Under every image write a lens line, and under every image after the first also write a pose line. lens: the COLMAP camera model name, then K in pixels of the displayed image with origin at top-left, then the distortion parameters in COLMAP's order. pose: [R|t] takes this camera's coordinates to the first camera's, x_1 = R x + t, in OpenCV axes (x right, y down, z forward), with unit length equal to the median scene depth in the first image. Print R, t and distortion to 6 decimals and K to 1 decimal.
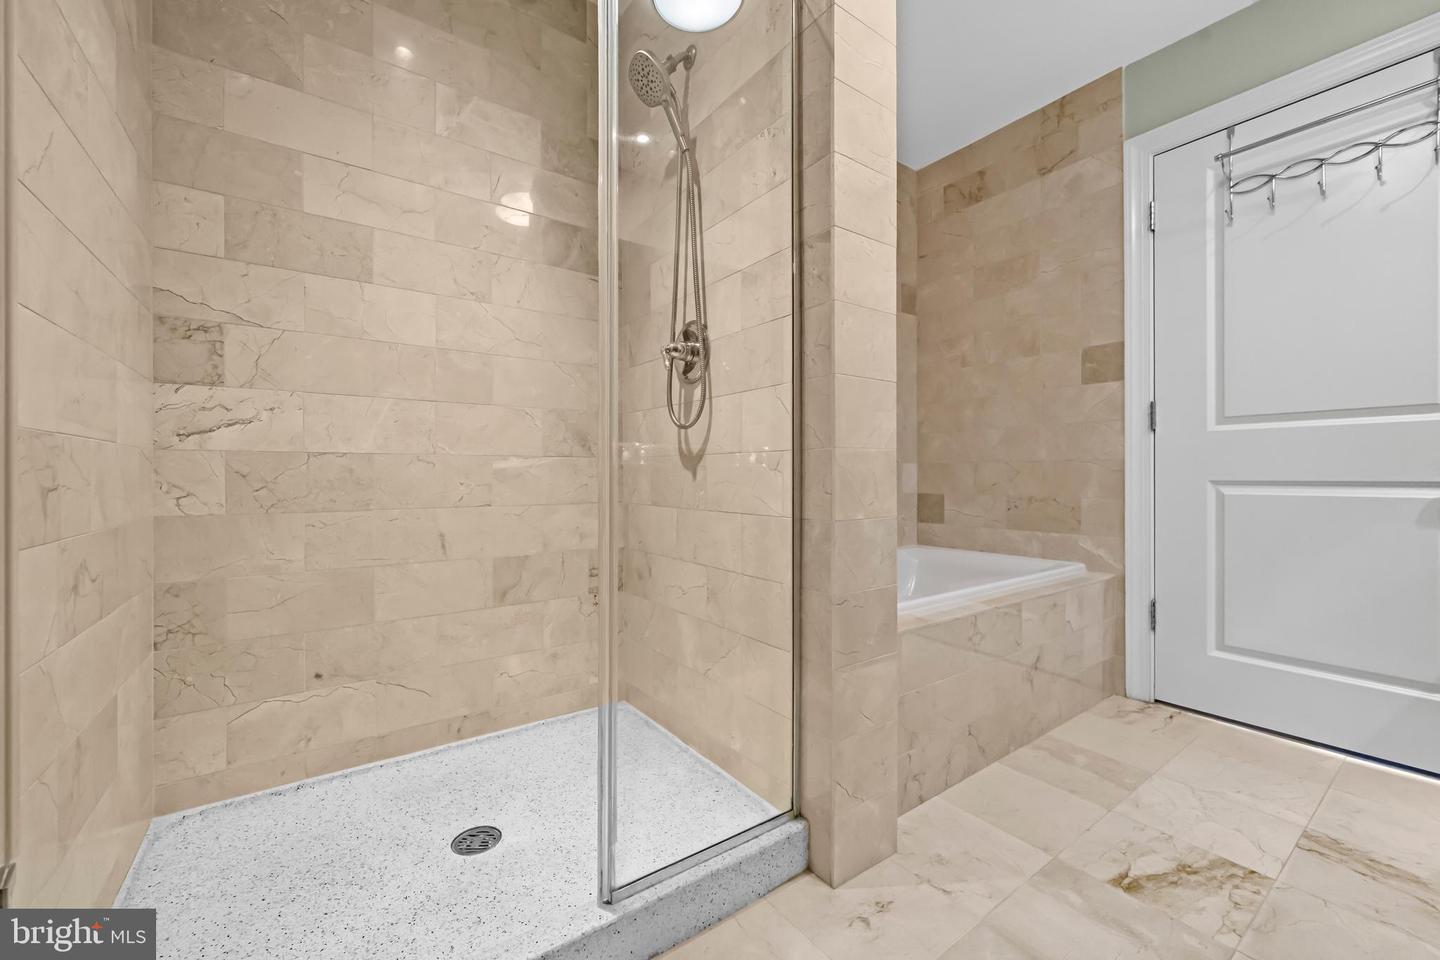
lens RADIAL K [[553.8, 0, 718.9], [0, 553.8, 476.1], [0, 0, 1]] dist [-0.001136, -0.000168]
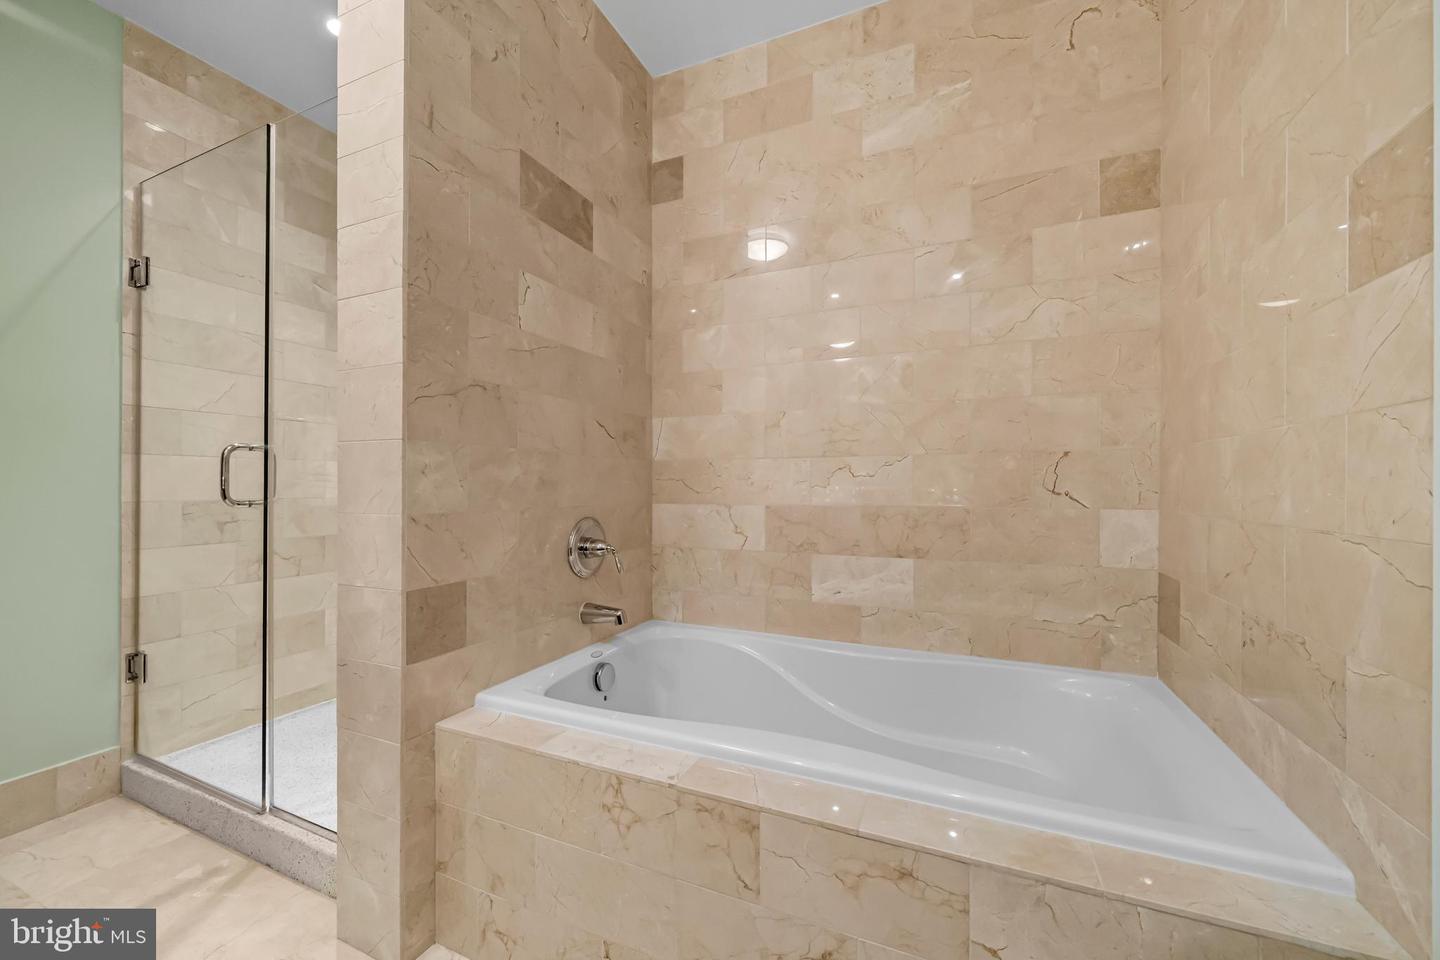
lens RADIAL K [[553.8, 0, 717.6], [0, 553.8, 485.6], [0, 0, 1]] dist [-0.001136, -0.000168]
pose [[0.516377, 0.002514, -0.856357, 1.040271], [-0.005671, 0.999984, -0.000484, -0.075865], [0.856342, 0.005106, 0.516383, 0.760290]]
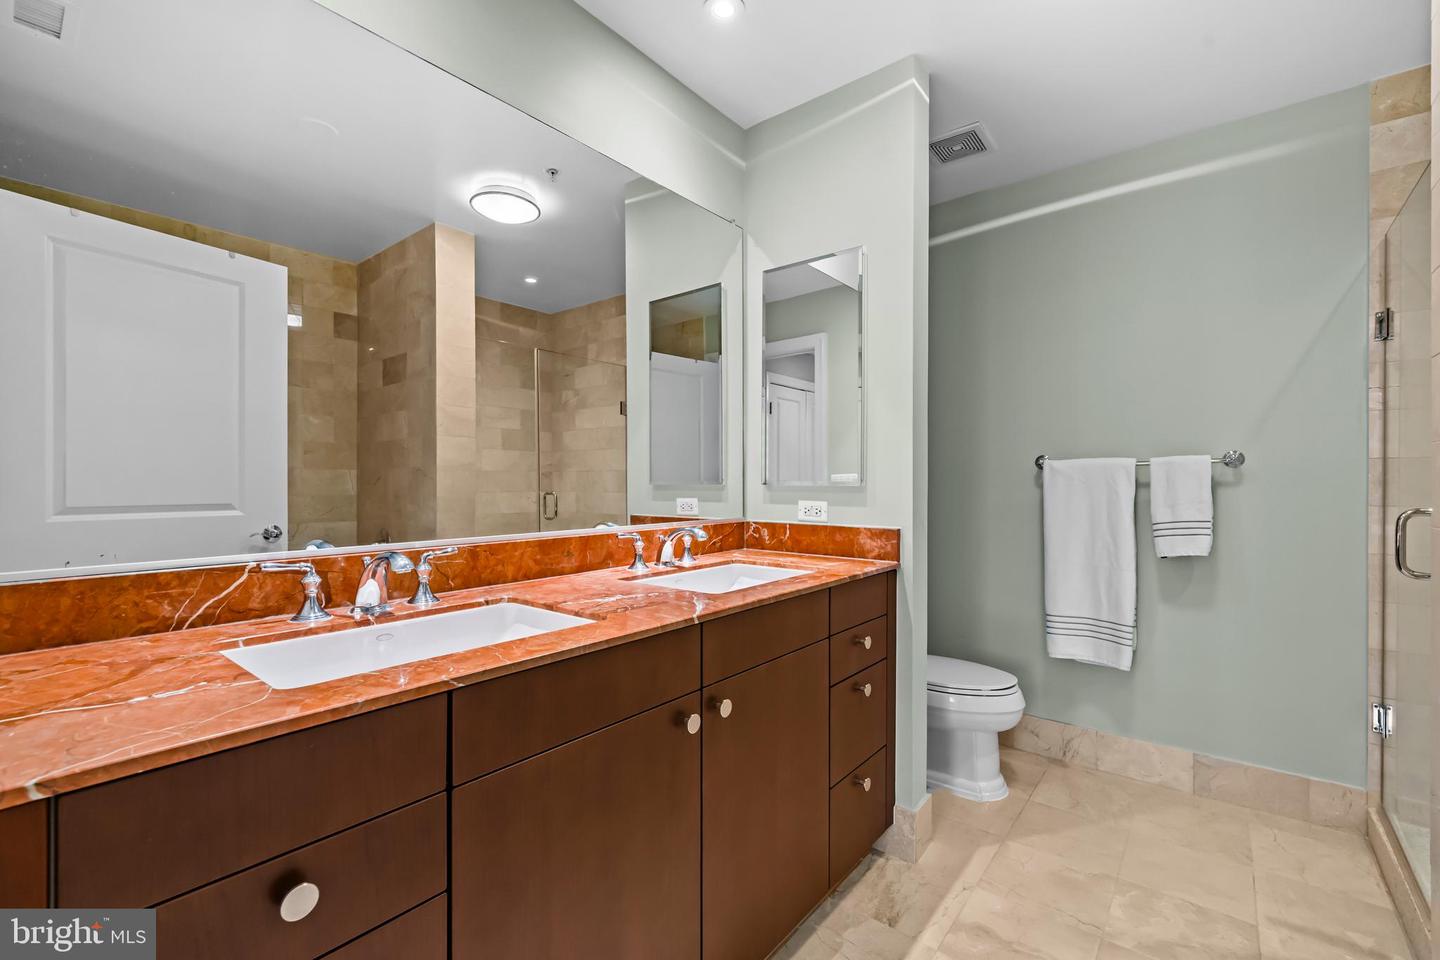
lens RADIAL K [[625.8, 0, 721.6], [0, 625.8, 480.5], [0, 0, 1]] dist [0.002709, -0.000704]
pose [[-0.965904, -0.000276, -0.258899, 1.092802], [-0.001822, 0.999982, 0.005732, -0.186618], [0.258893, 0.006008, -0.965887, 1.191591]]
